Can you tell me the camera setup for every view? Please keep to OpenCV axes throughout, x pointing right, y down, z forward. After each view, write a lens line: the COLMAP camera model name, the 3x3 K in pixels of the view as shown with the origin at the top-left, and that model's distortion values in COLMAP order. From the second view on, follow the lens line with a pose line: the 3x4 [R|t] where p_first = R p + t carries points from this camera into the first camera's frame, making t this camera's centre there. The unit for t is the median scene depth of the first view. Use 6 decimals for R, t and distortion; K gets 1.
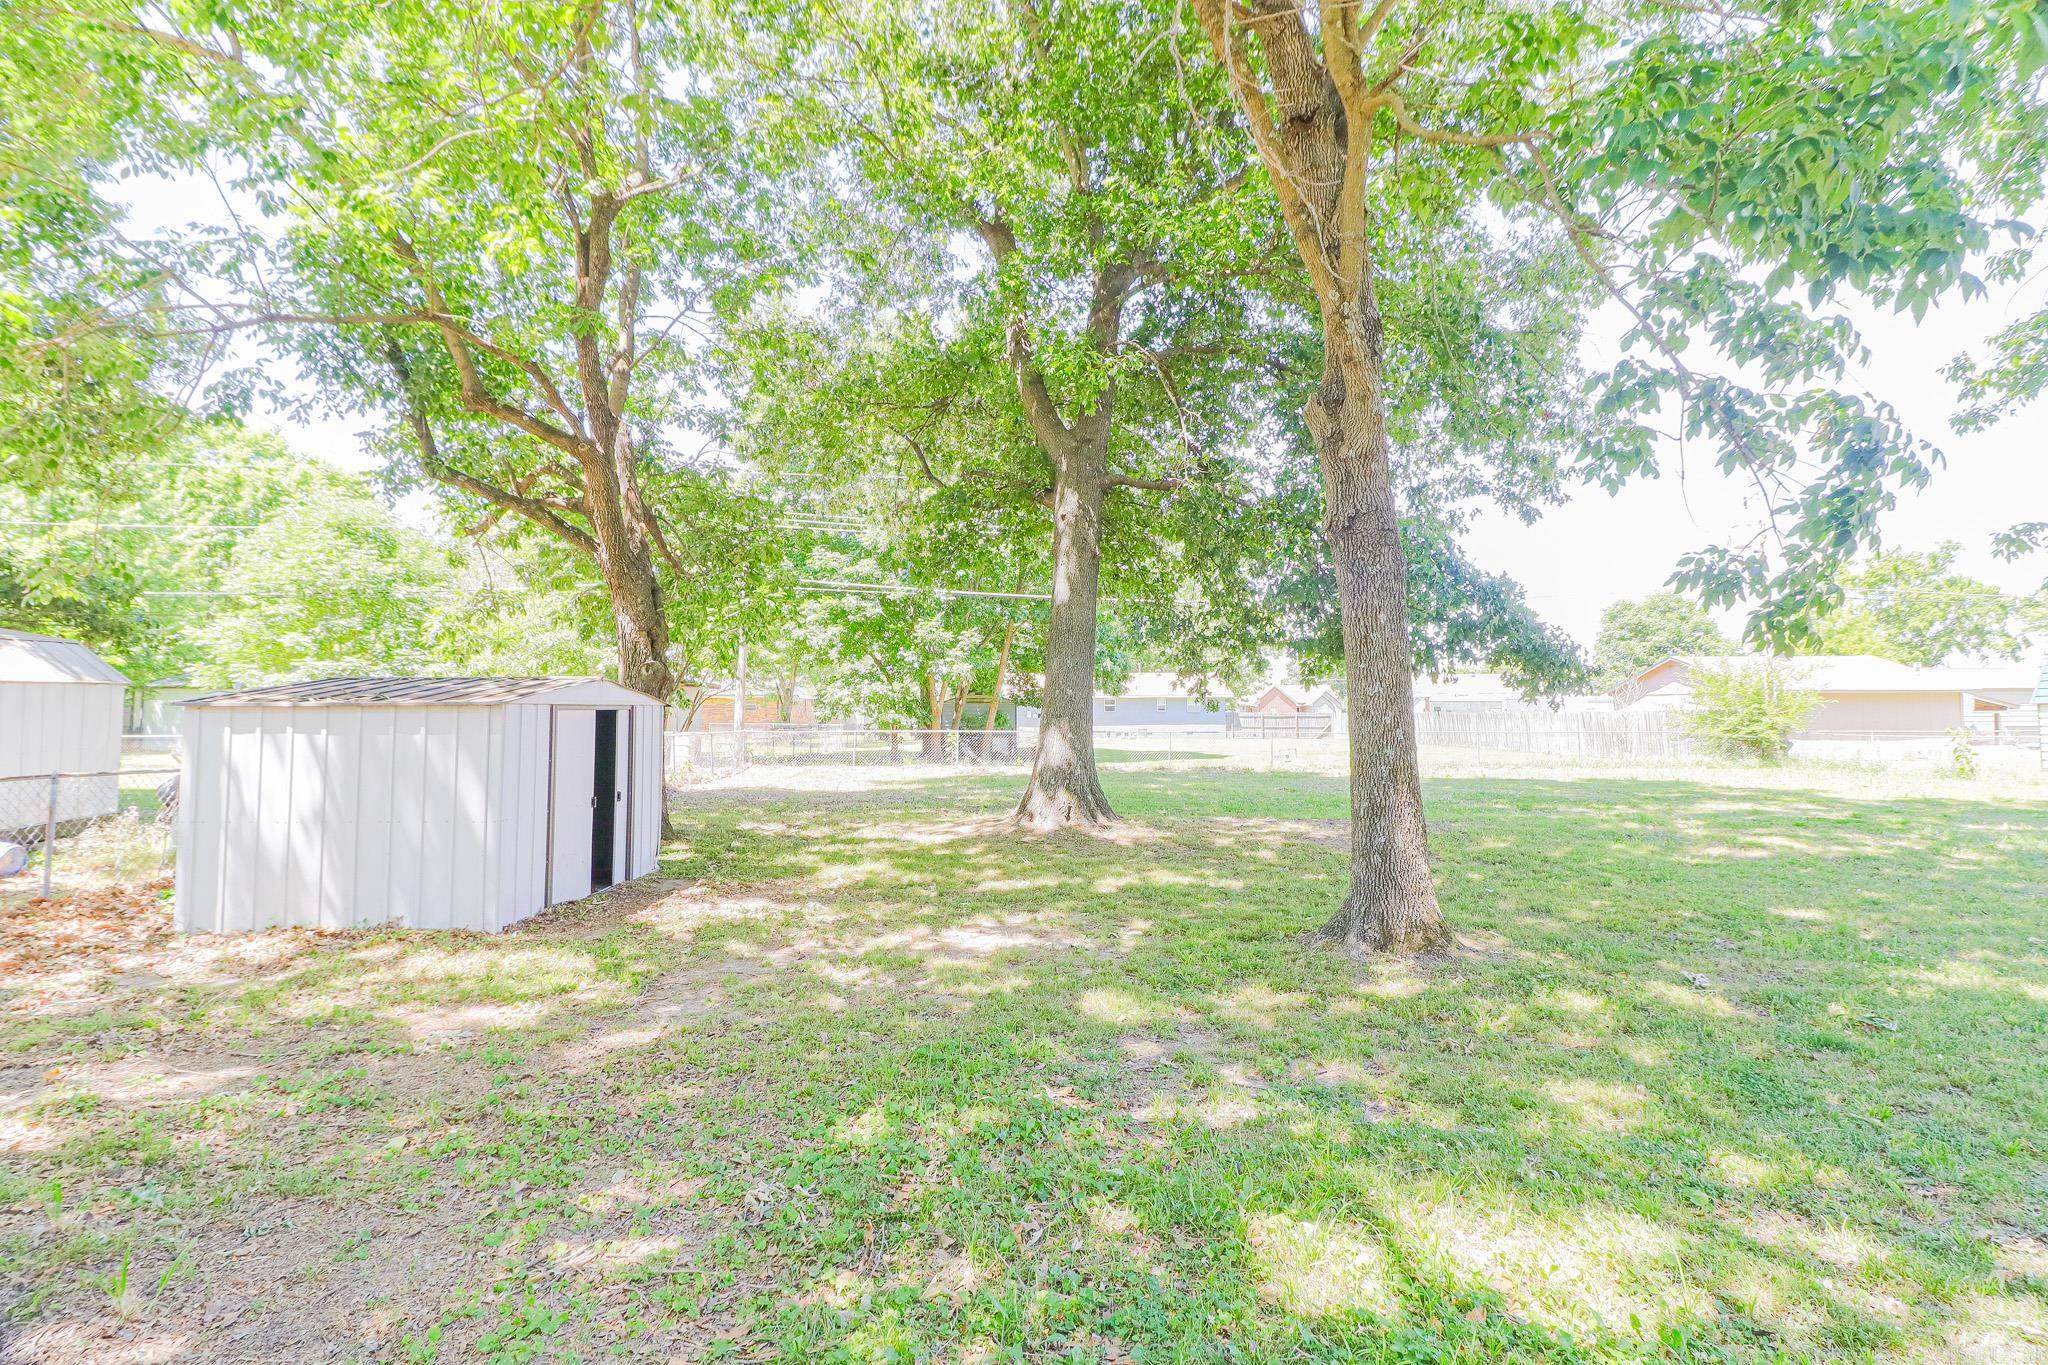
lens RADIAL K [[954.9, 0, 1006.0], [0, 954.9, 658.7], [0, 0, 1]] dist [0.003451, -0.009058]
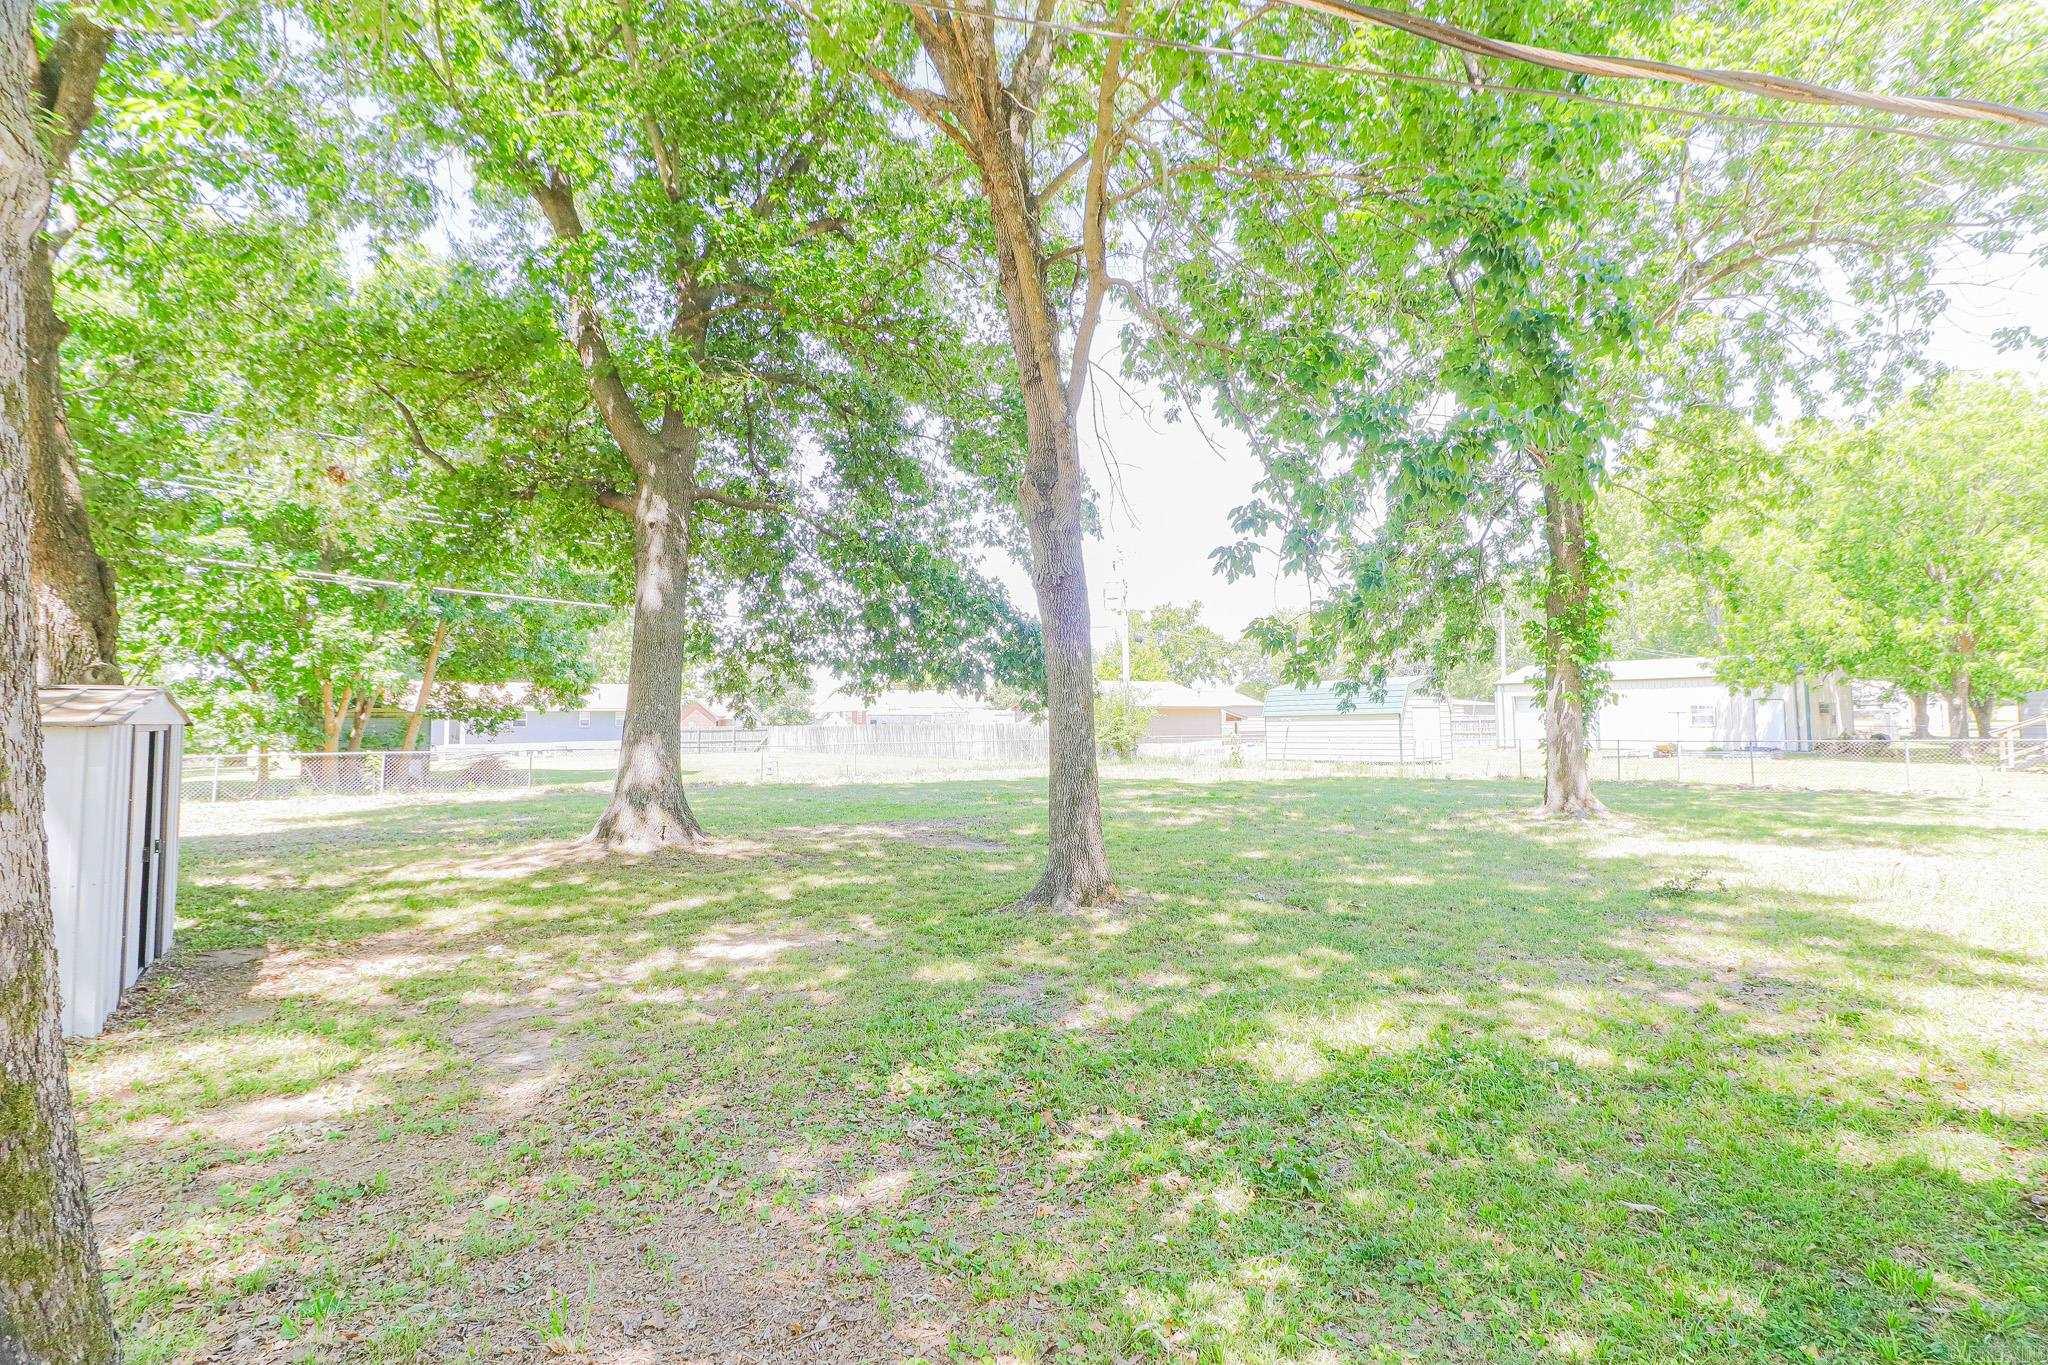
lens RADIAL K [[961.2, 0, 1059.1], [0, 961.2, 663.5], [0, 0, 1]] dist [0.012213, -0.015311]
pose [[0.789357, 0.031881, 0.613106, -0.203392], [-0.026780, 0.999488, -0.017493, -0.003370], [-0.613350, -0.002611, 0.789807, -0.018287]]
